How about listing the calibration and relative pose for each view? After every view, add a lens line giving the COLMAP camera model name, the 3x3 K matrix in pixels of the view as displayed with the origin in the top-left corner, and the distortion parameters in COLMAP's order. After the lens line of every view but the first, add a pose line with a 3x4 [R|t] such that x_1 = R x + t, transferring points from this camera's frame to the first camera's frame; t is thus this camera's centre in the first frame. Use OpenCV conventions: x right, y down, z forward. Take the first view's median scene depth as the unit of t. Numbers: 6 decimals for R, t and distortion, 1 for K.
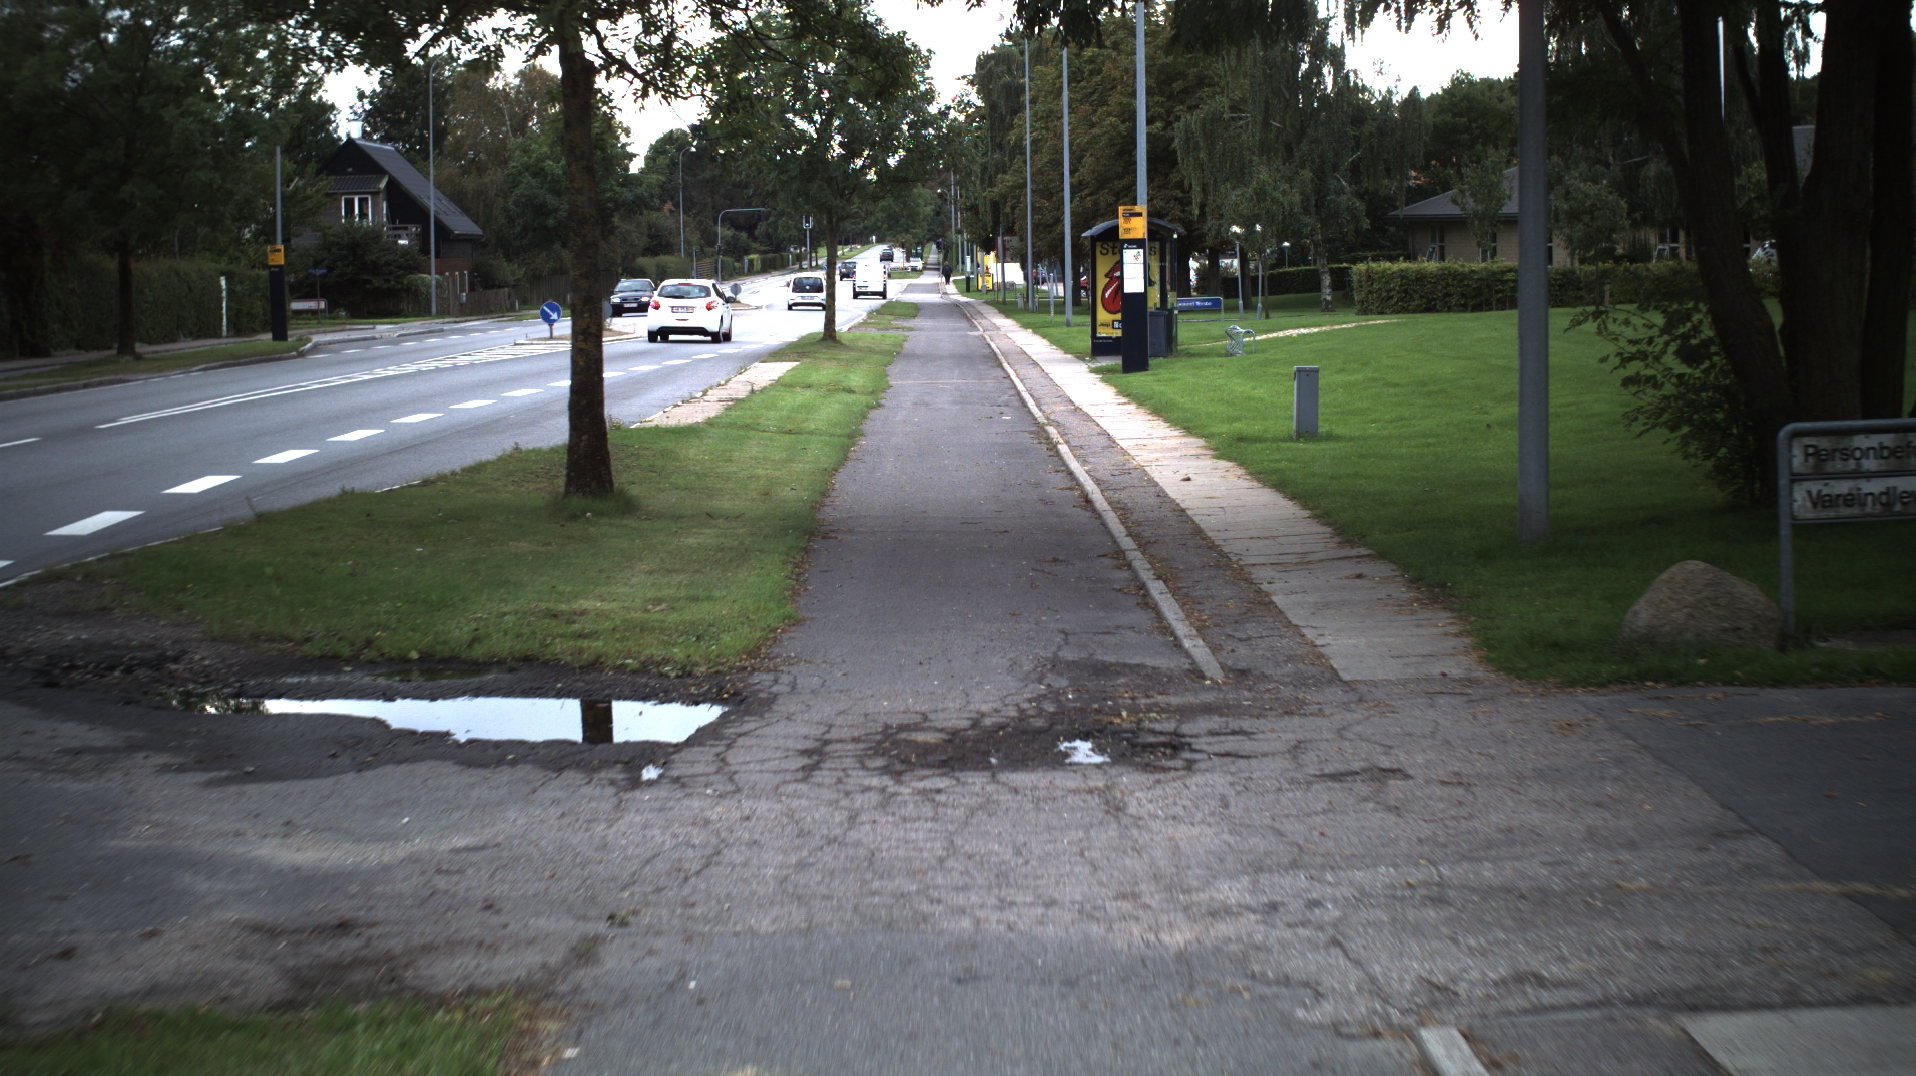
lens RADIAL K [[2735.6, 0, 952.3], [0, 2735.6, 538.9], [0, 0, 1]] dist [-0.192205, 0.000000]
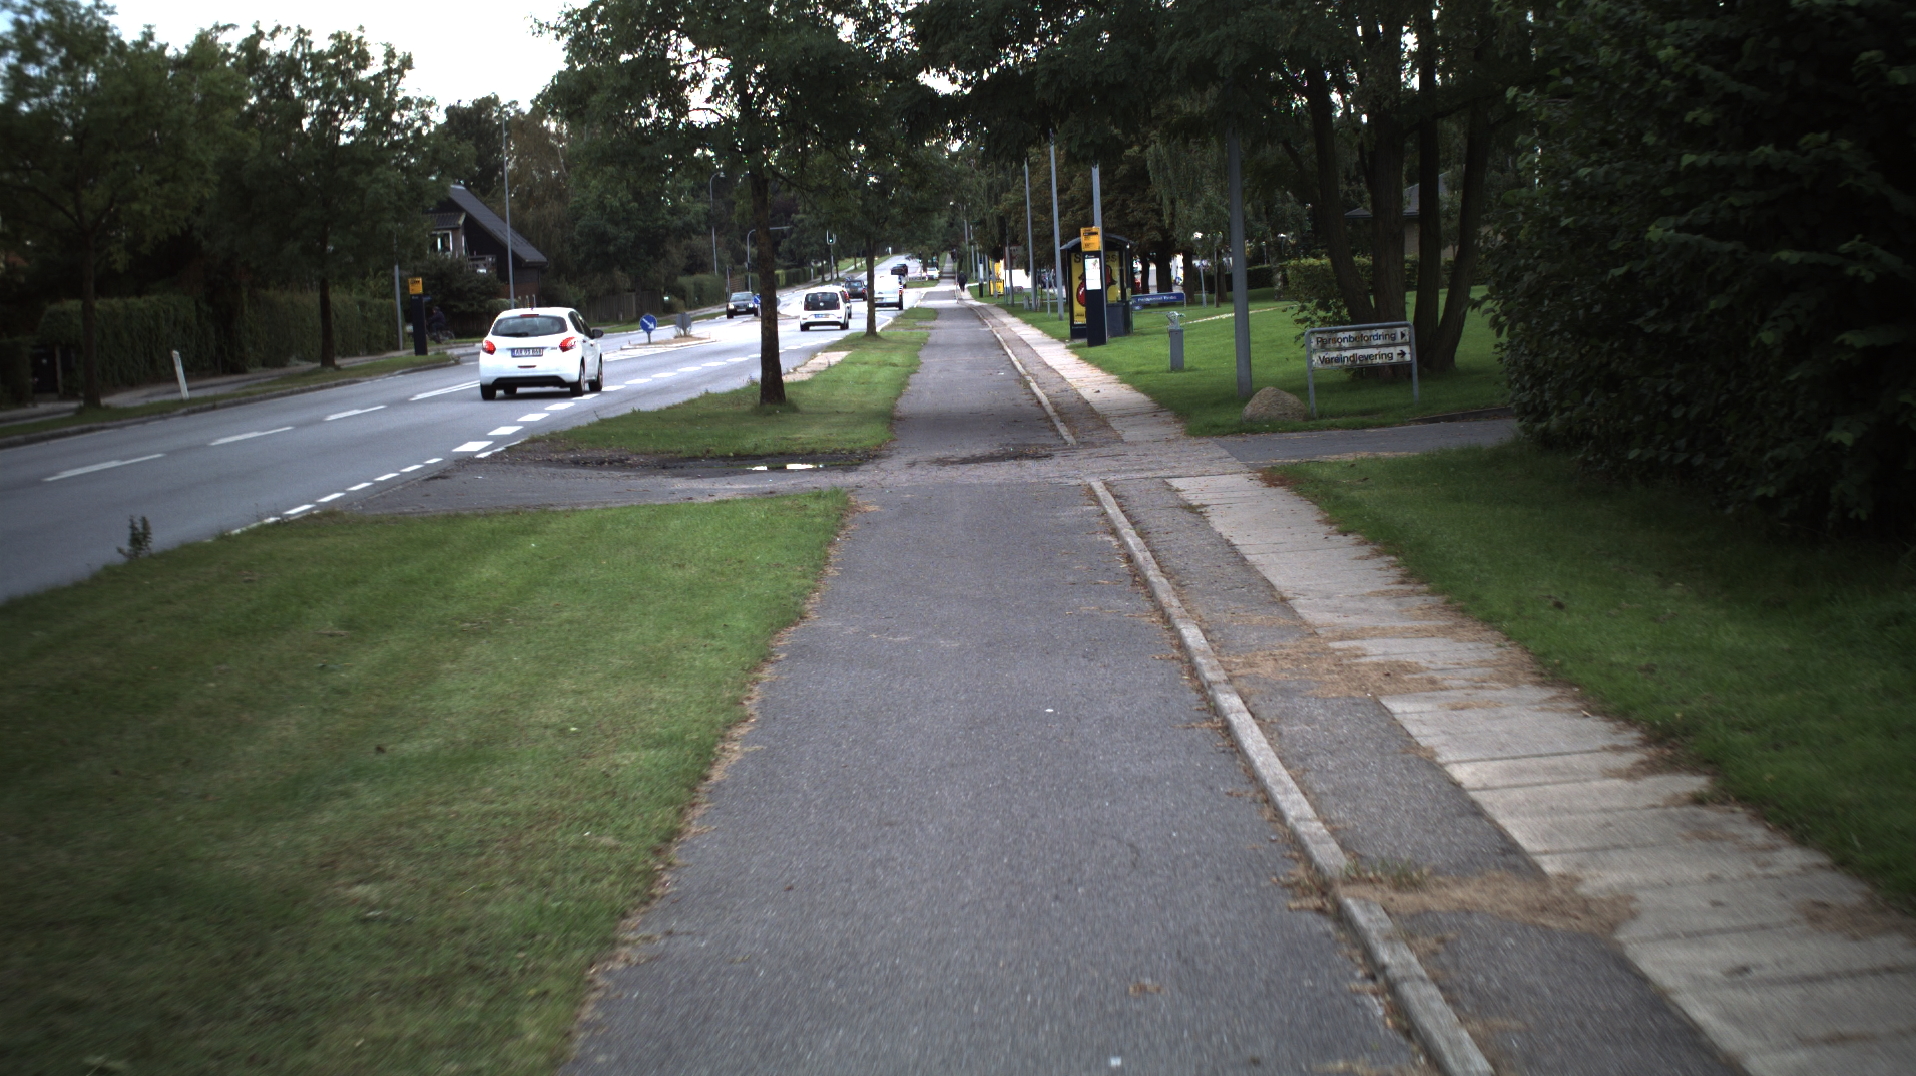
lens RADIAL K [[2735.6, 0, 953.8], [0, 2735.6, 543.4], [0, 0, 1]] dist [-0.192205, 0.000000]
pose [[0.999274, -0.037058, -0.008825, 0.002540], [0.037048, 0.999313, -0.001253, 0.038072], [0.008865, 0.000925, 0.999960, -0.391094]]
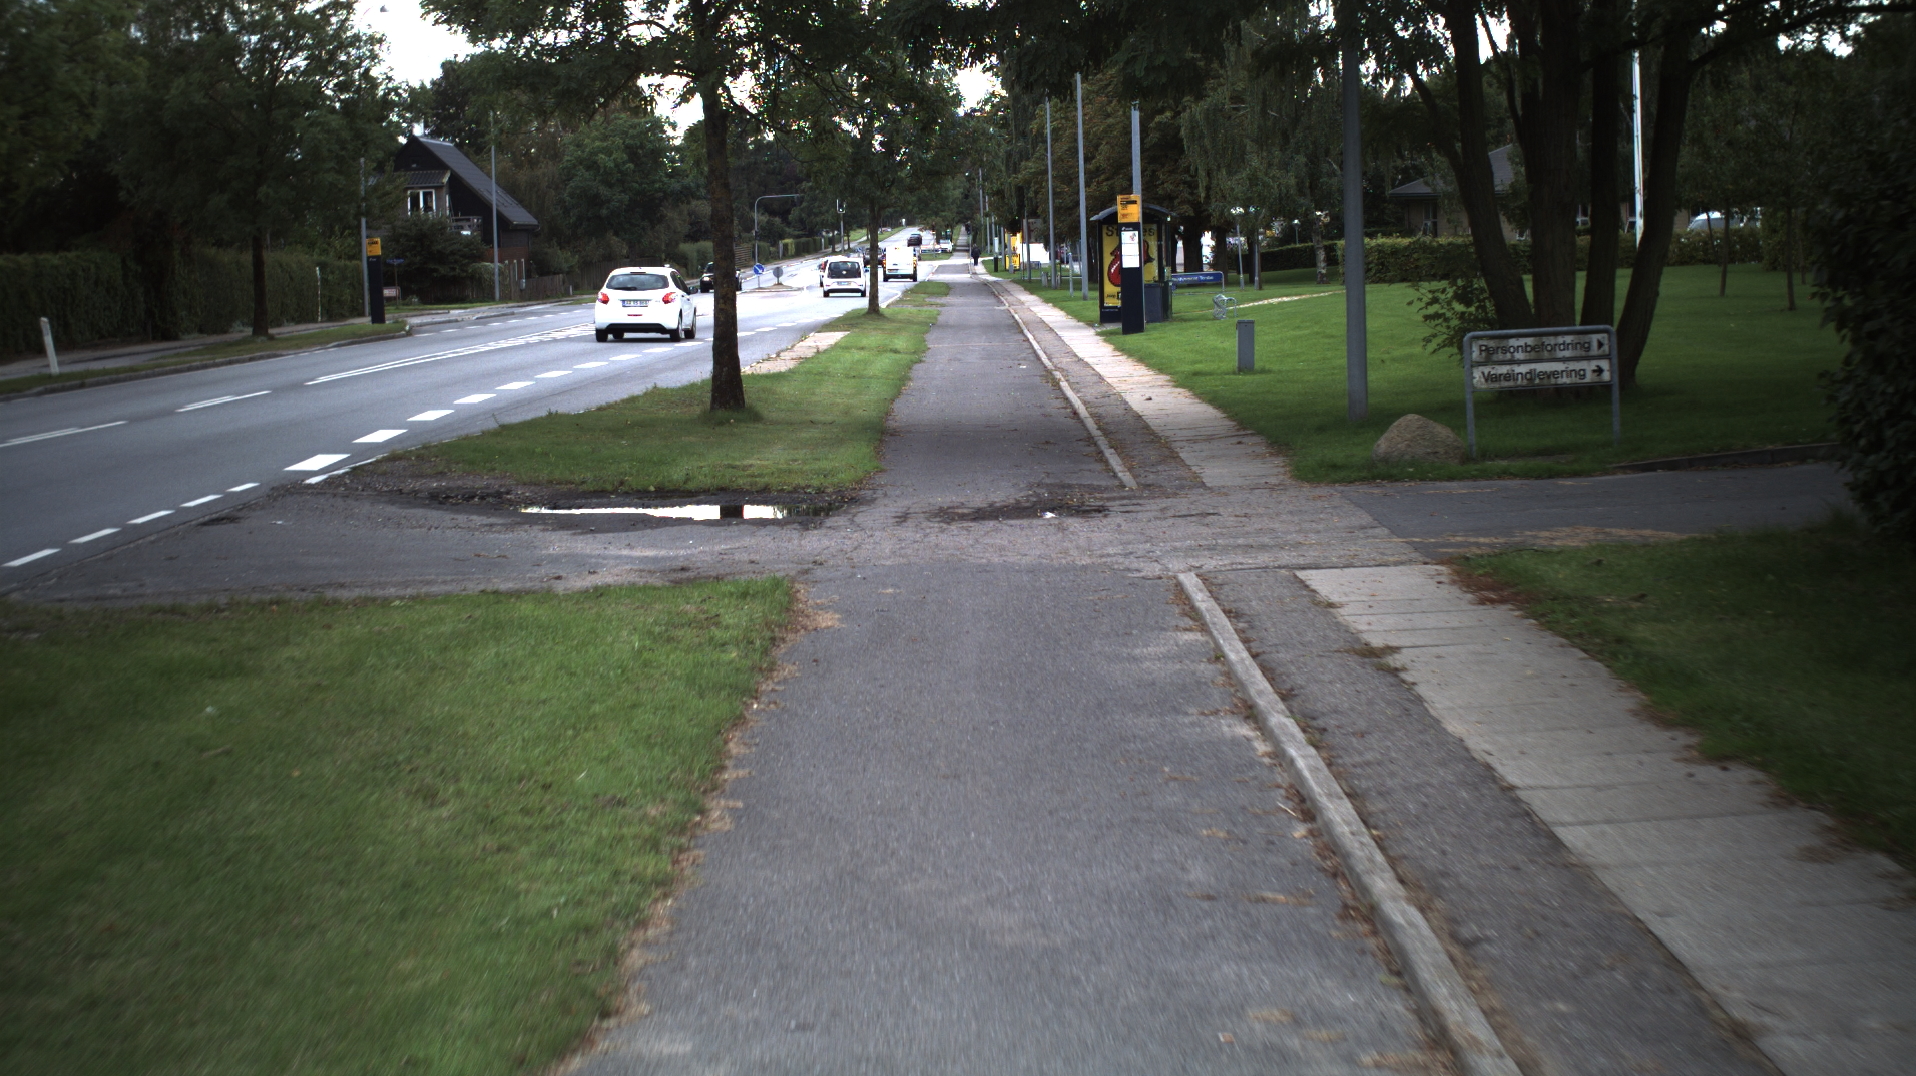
lens RADIAL K [[2735.6, 0, 968.5], [0, 2735.6, 537.2], [0, 0, 1]] dist [-0.192205, 0.000000]
pose [[0.999867, -0.014998, -0.006474, 0.001263], [0.015038, 0.999868, 0.006205, 0.019322], [0.006381, -0.006301, 0.999960, -0.195550]]
